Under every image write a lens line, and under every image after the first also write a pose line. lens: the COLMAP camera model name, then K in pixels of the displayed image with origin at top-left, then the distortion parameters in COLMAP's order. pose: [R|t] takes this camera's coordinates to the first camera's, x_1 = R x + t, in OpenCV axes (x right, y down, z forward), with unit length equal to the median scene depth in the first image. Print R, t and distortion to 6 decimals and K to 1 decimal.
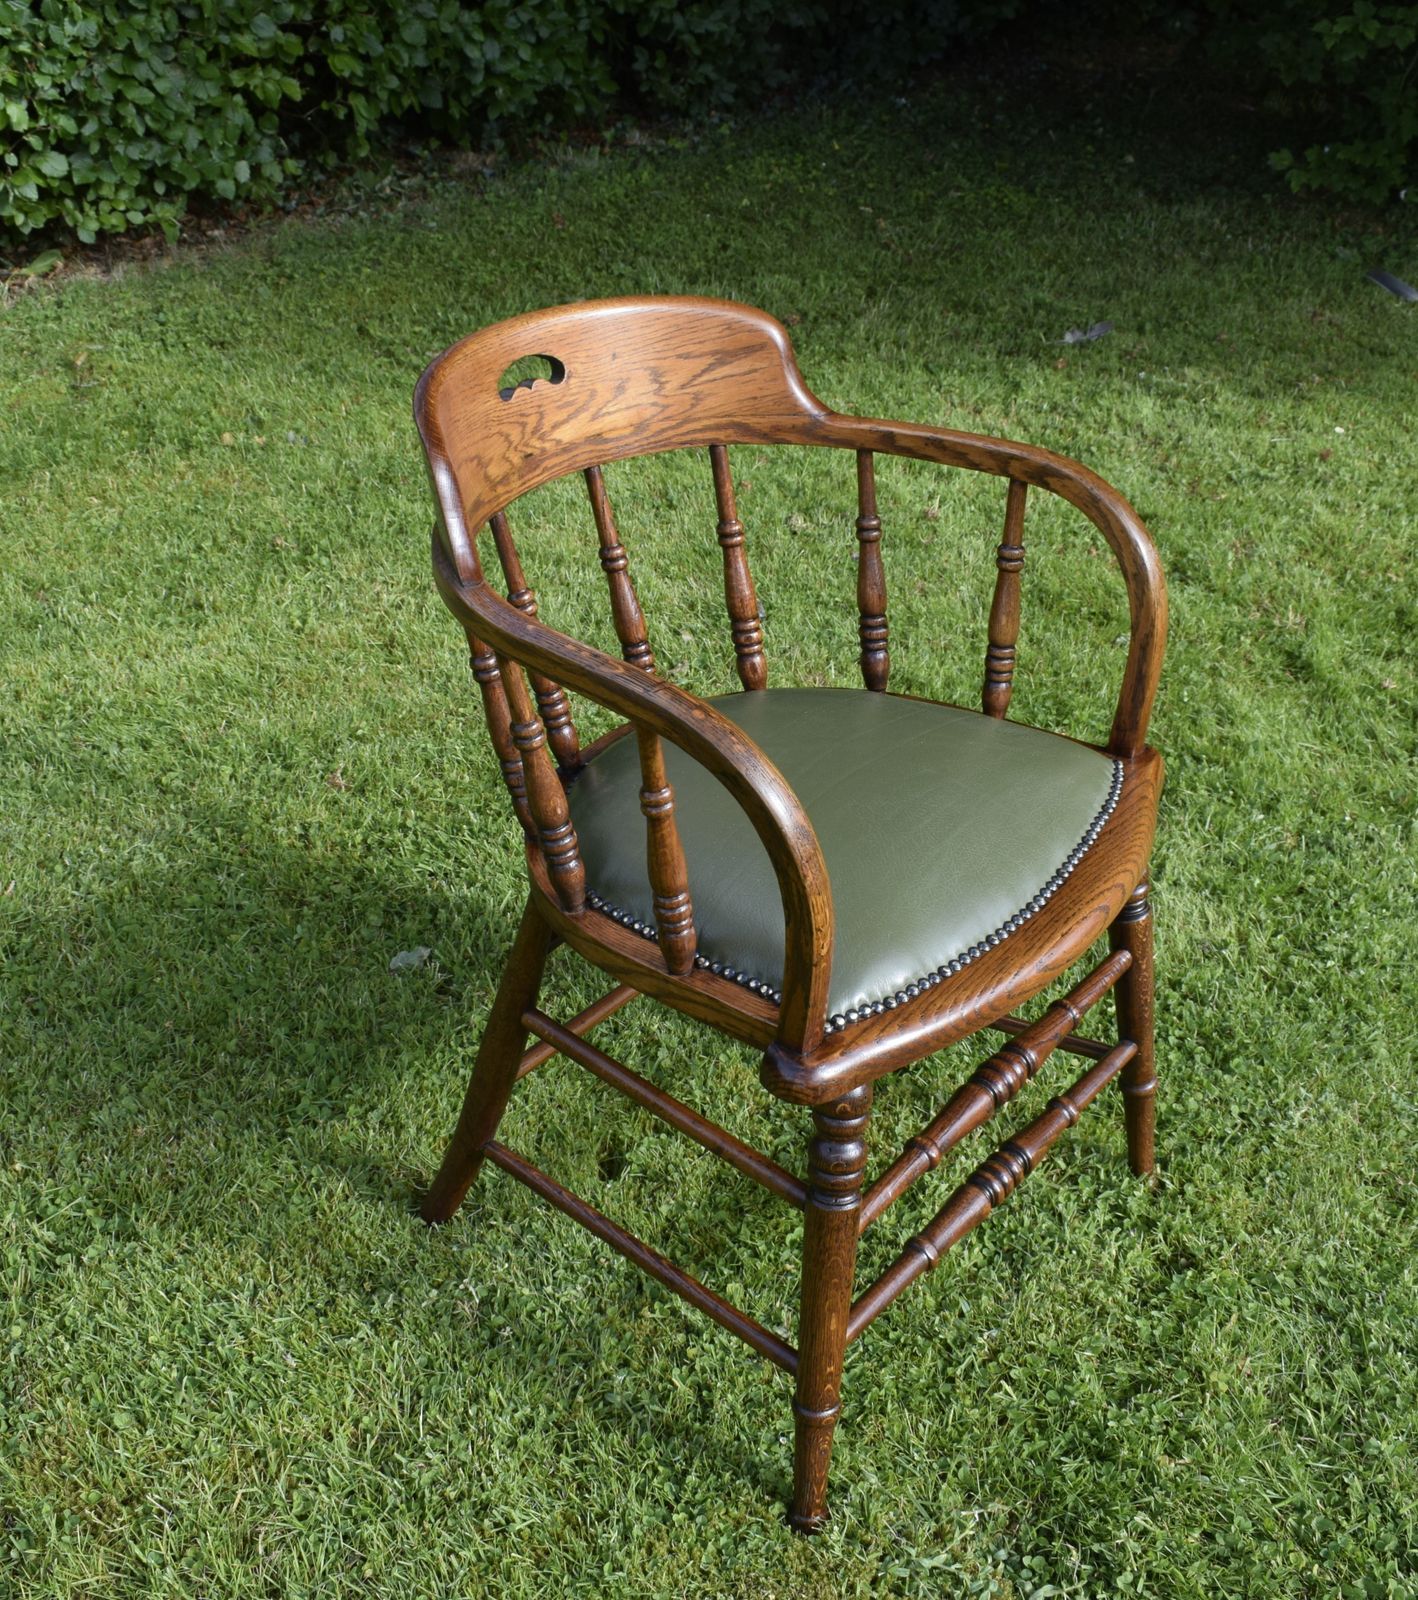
lens RADIAL K [[1994.3, 0, 681.2], [0, 1994.3, 803.9], [0, 0, 1]] dist [-0.025074, 0.006796]
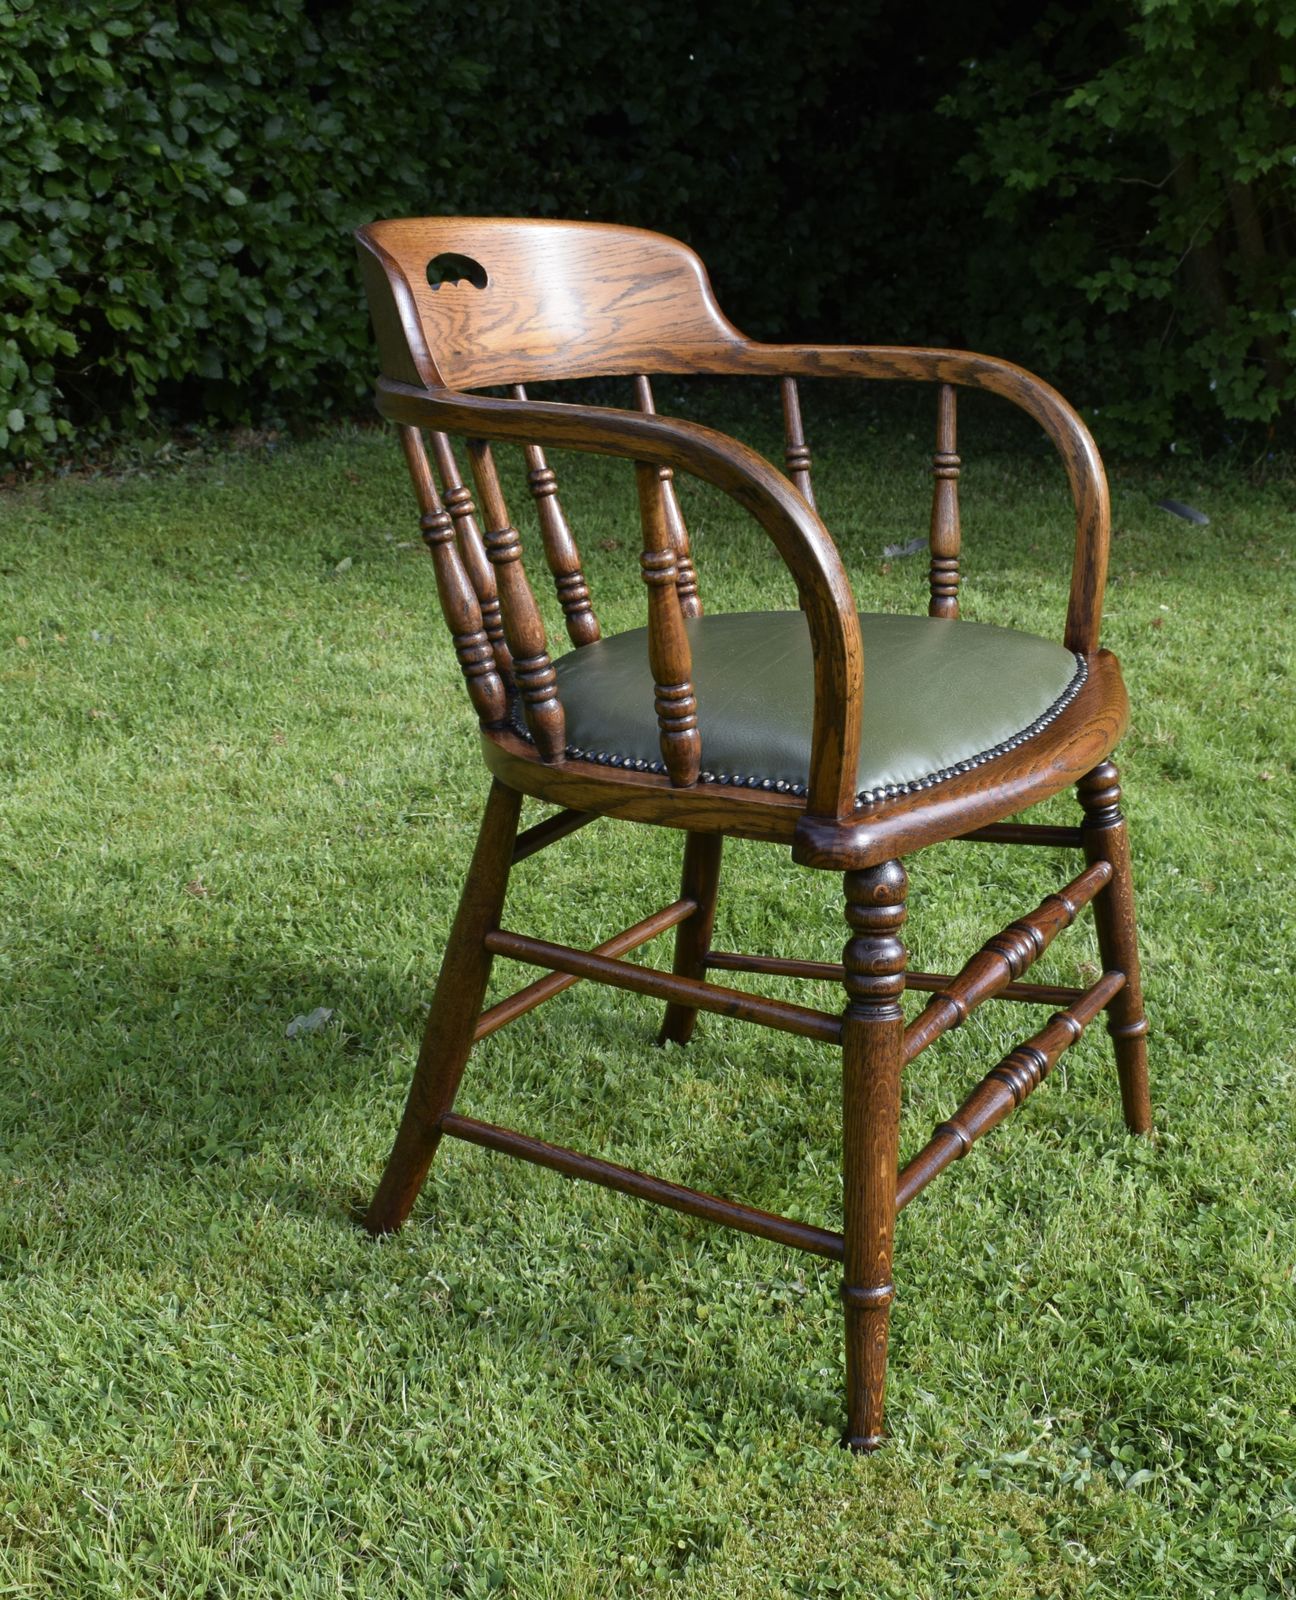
lens RADIAL K [[2118.4, 0, 820.5], [0, 2118.4, 799.3], [0, 0, 1]] dist [-0.030508, 0.008270]
pose [[0.980095, -0.059934, 0.189267, -0.096351], [0.101965, 0.969959, -0.220866, 0.241543], [-0.170344, 0.235768, 0.956764, 0.039336]]
